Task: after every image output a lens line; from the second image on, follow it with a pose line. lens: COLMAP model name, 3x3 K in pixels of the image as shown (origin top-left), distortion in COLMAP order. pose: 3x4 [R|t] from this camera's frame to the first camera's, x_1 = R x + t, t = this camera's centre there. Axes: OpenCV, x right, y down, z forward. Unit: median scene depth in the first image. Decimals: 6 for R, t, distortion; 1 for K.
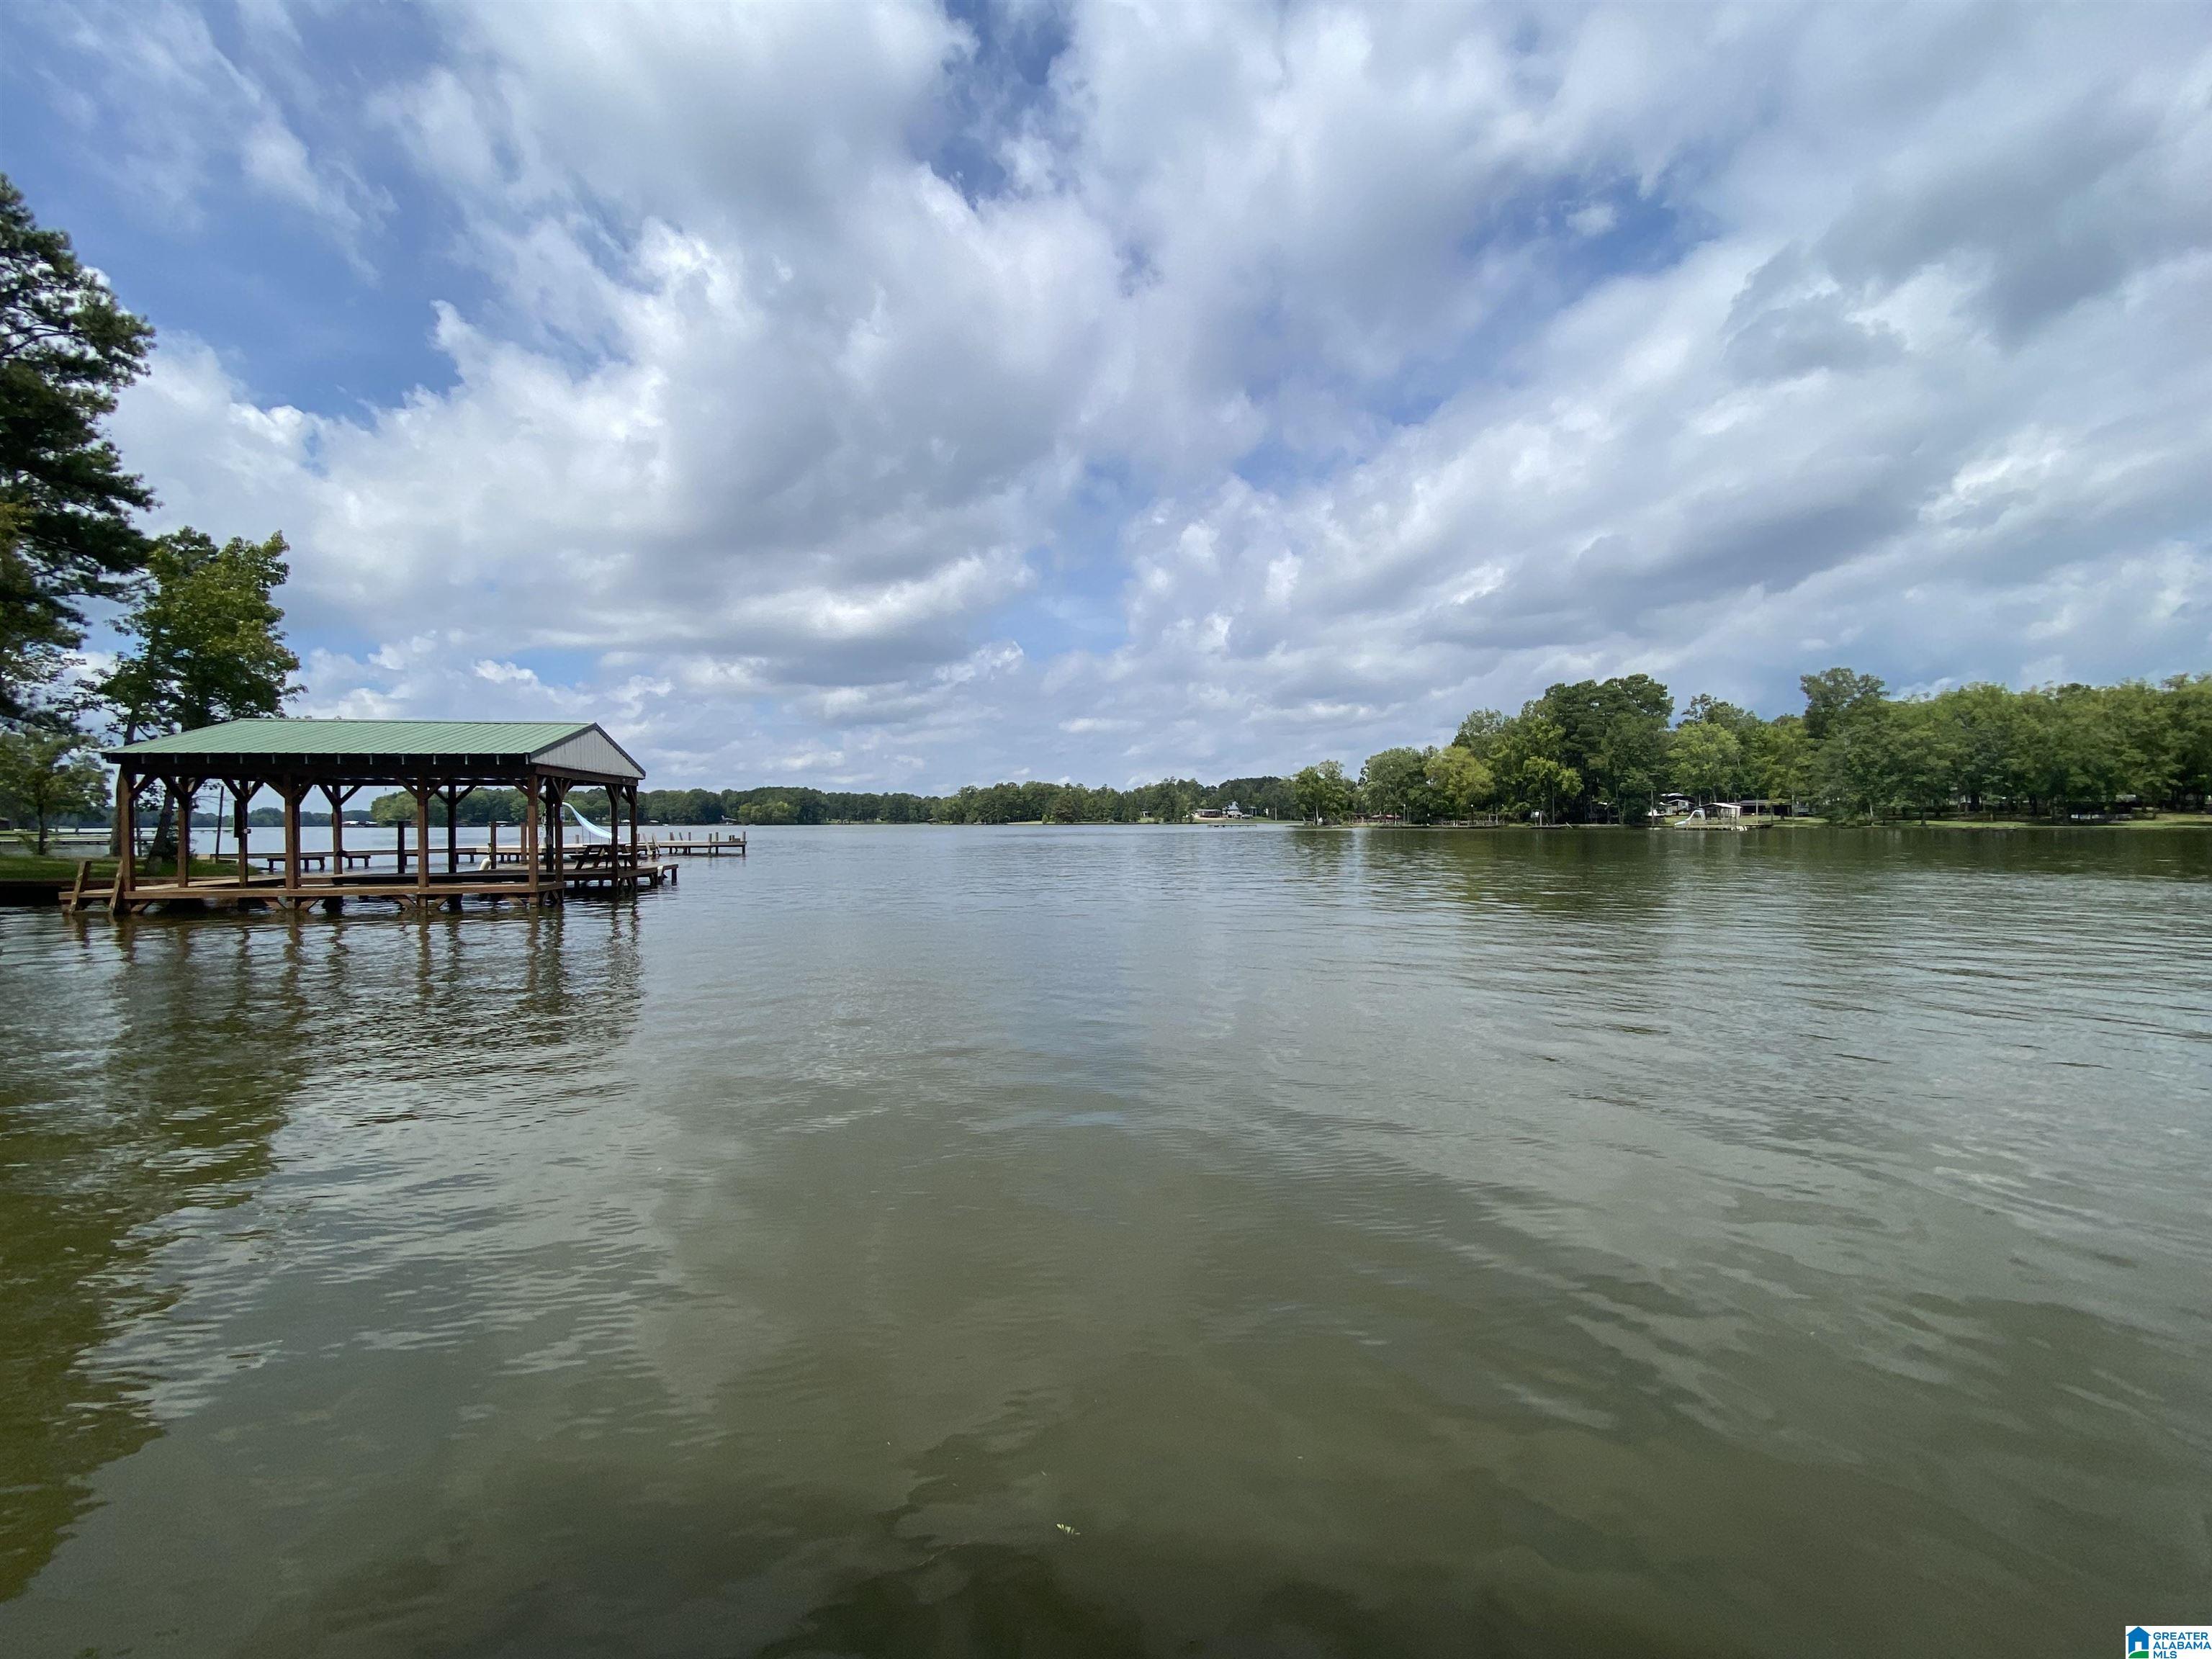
lens RADIAL K [[897.2, 0, 1090.8], [0, 897.2, 842.3], [0, 0, 1]] dist [-0.002916, -0.006923]
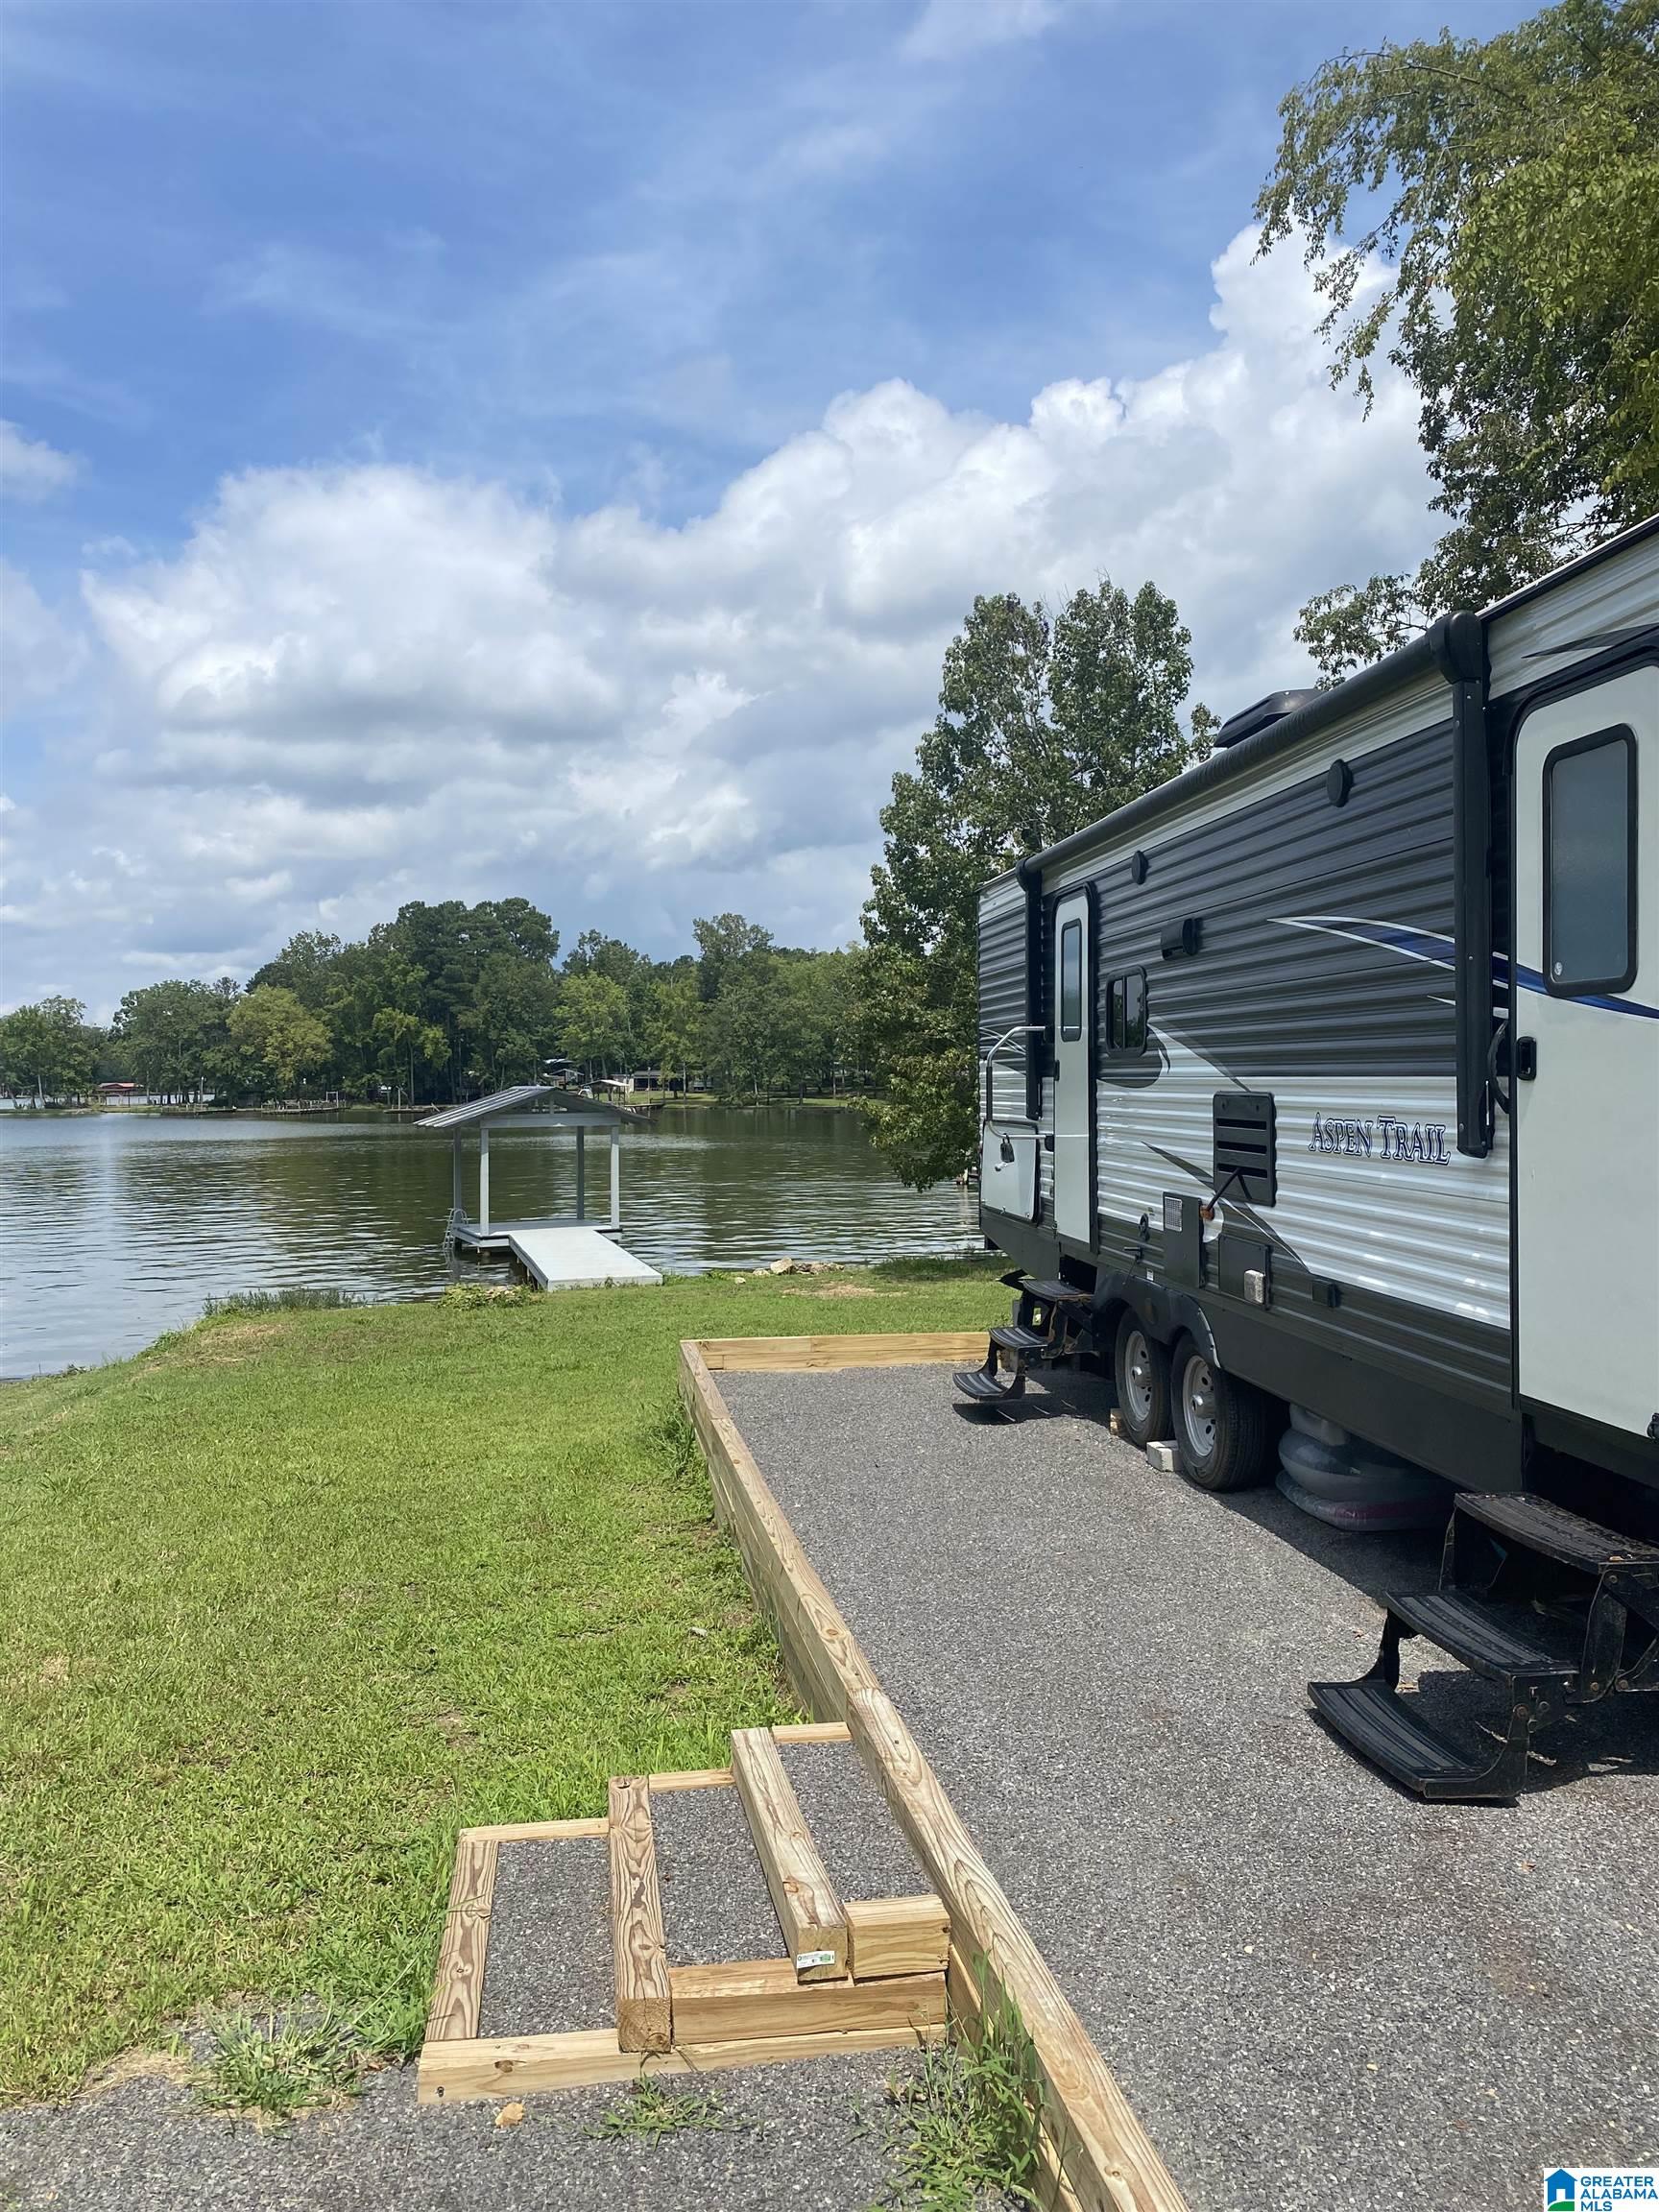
lens RADIAL K [[1681.0, 0, 828.7], [0, 1681.0, 1075.6], [0, 0, 1]] dist [0.071856, -0.098959]
pose [[0.742714, 0.002634, 0.669603, -0.127145], [0.018144, 0.999546, -0.024057, -0.005562], [-0.669363, 0.030017, 0.742329, -0.198323]]
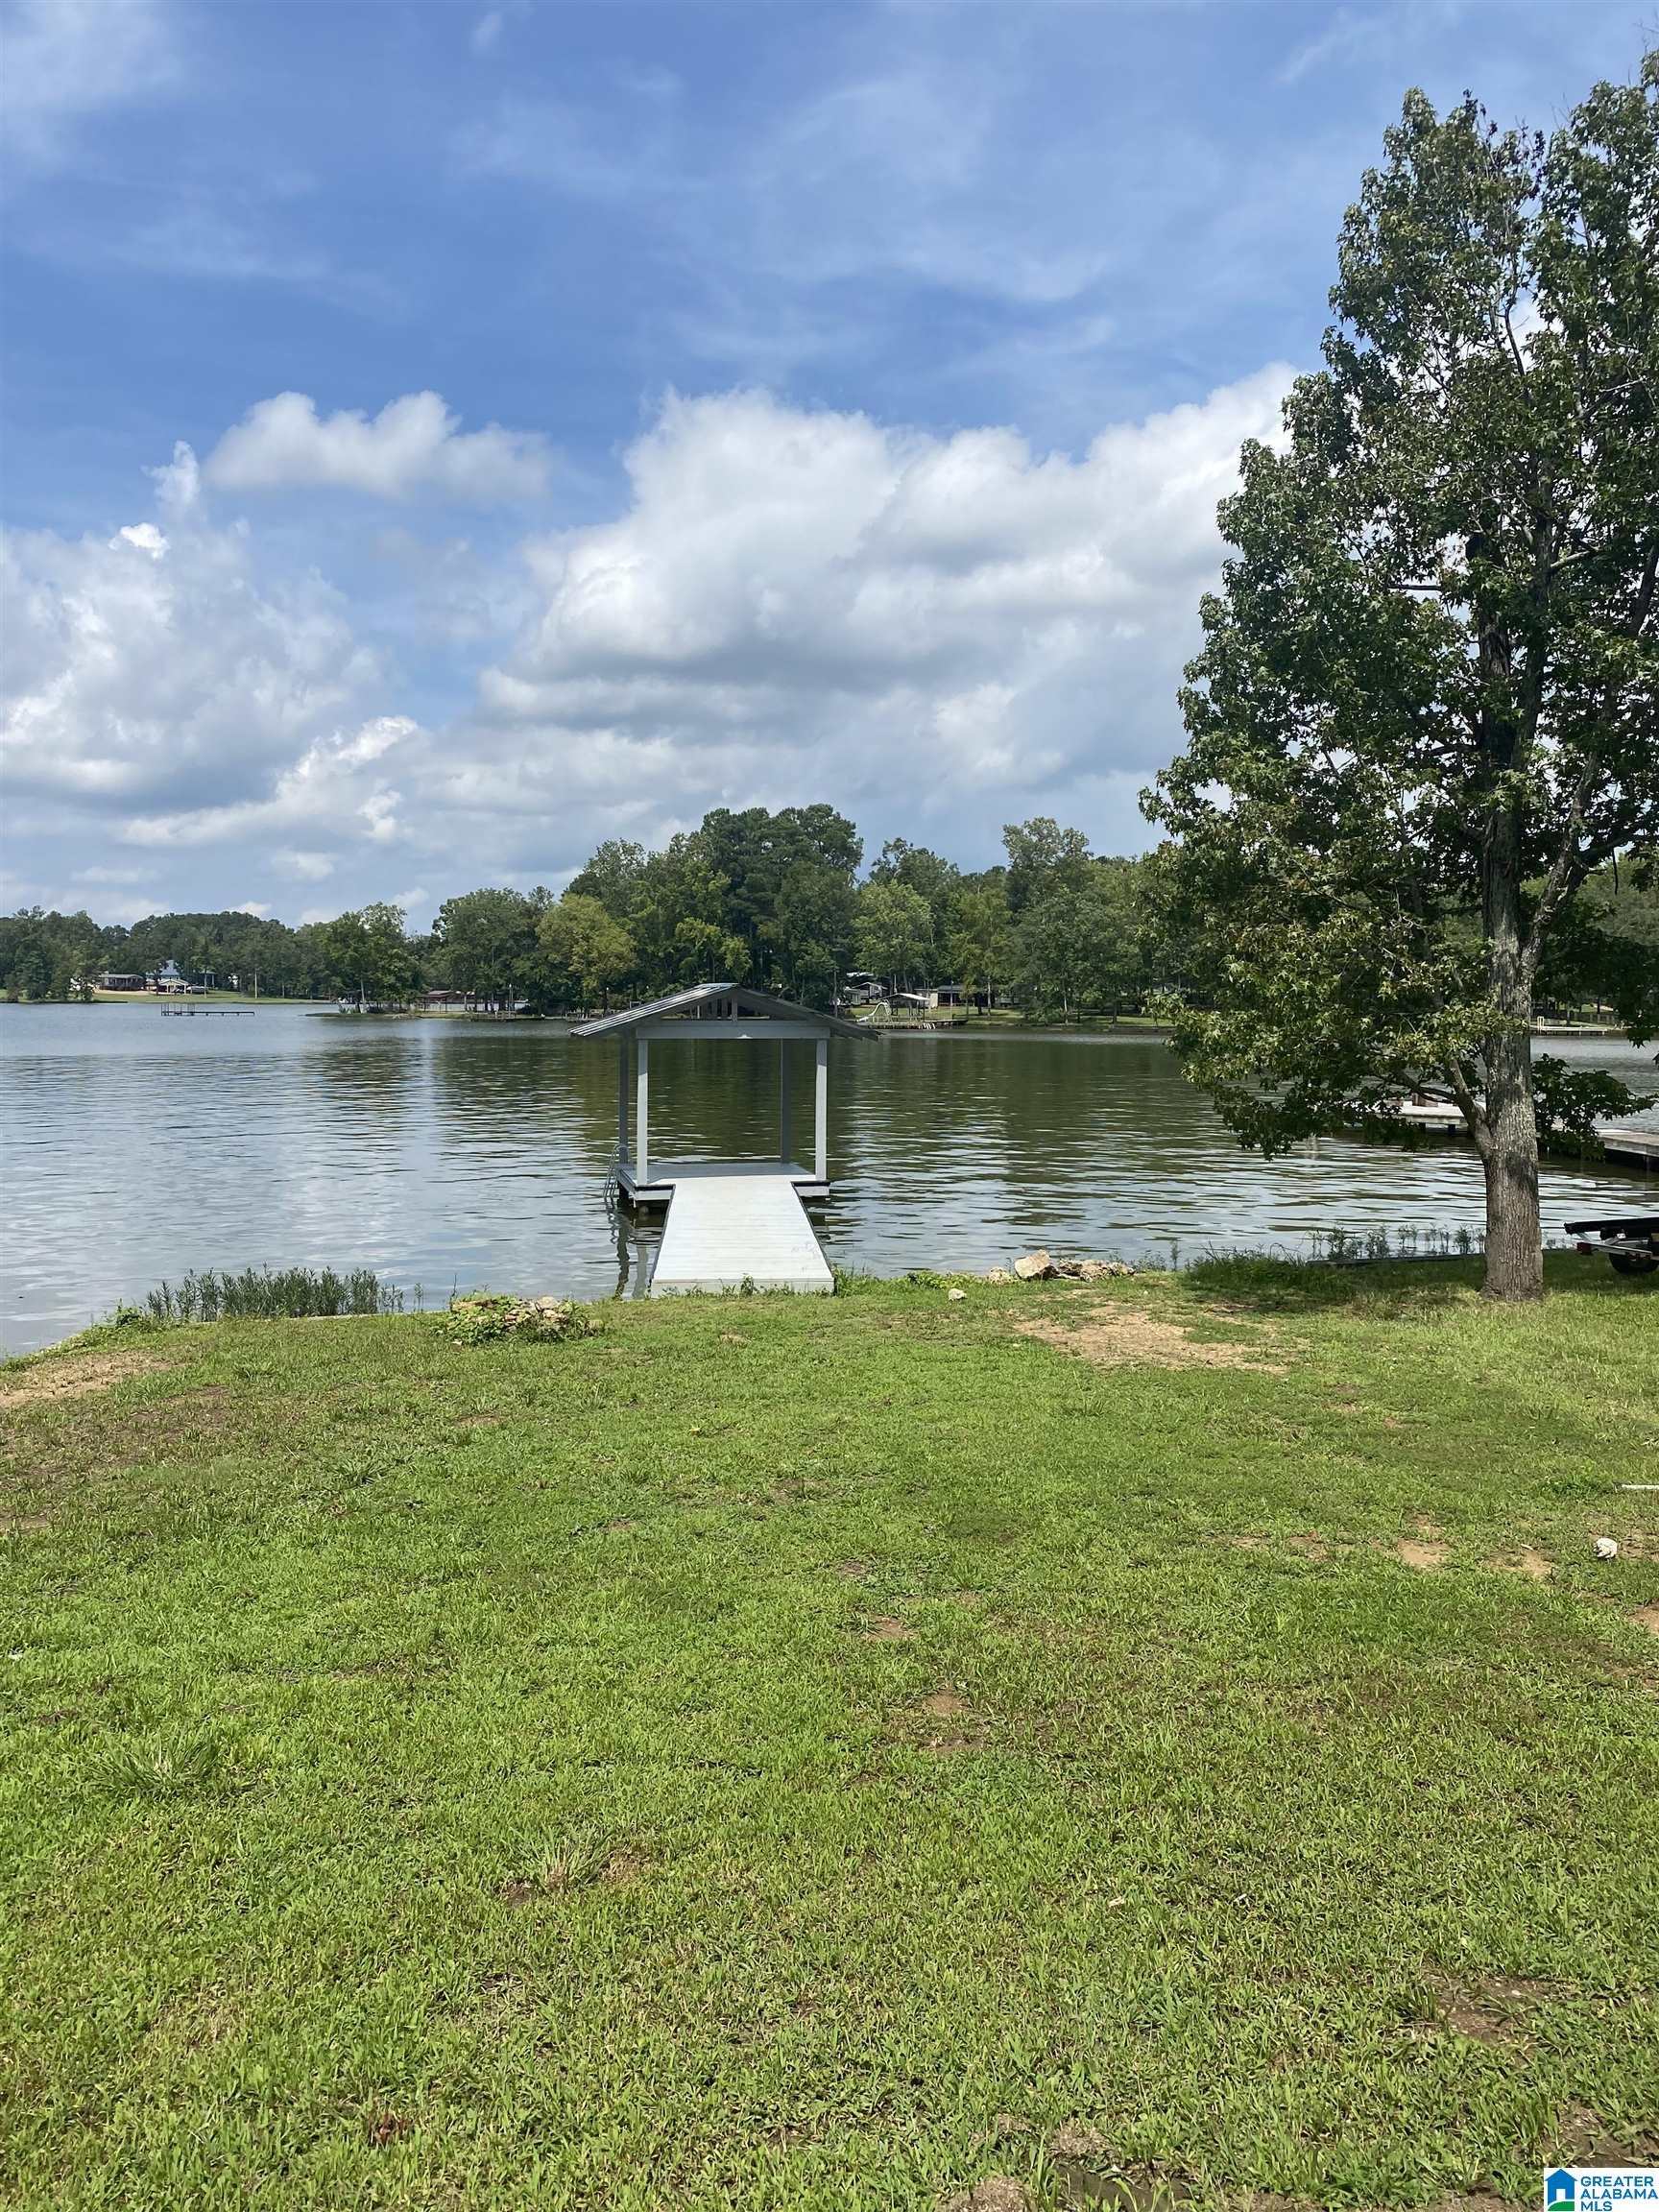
lens RADIAL K [[1681.0, 0, 802.4], [0, 1681.0, 1075.0], [0, 0, 1]] dist [0.071856, -0.098959]
pose [[0.861640, -0.010685, 0.507407, -0.084163], [-0.001271, 0.999730, 0.023210, -0.005043], [-0.507518, -0.020644, 0.861394, -0.153397]]
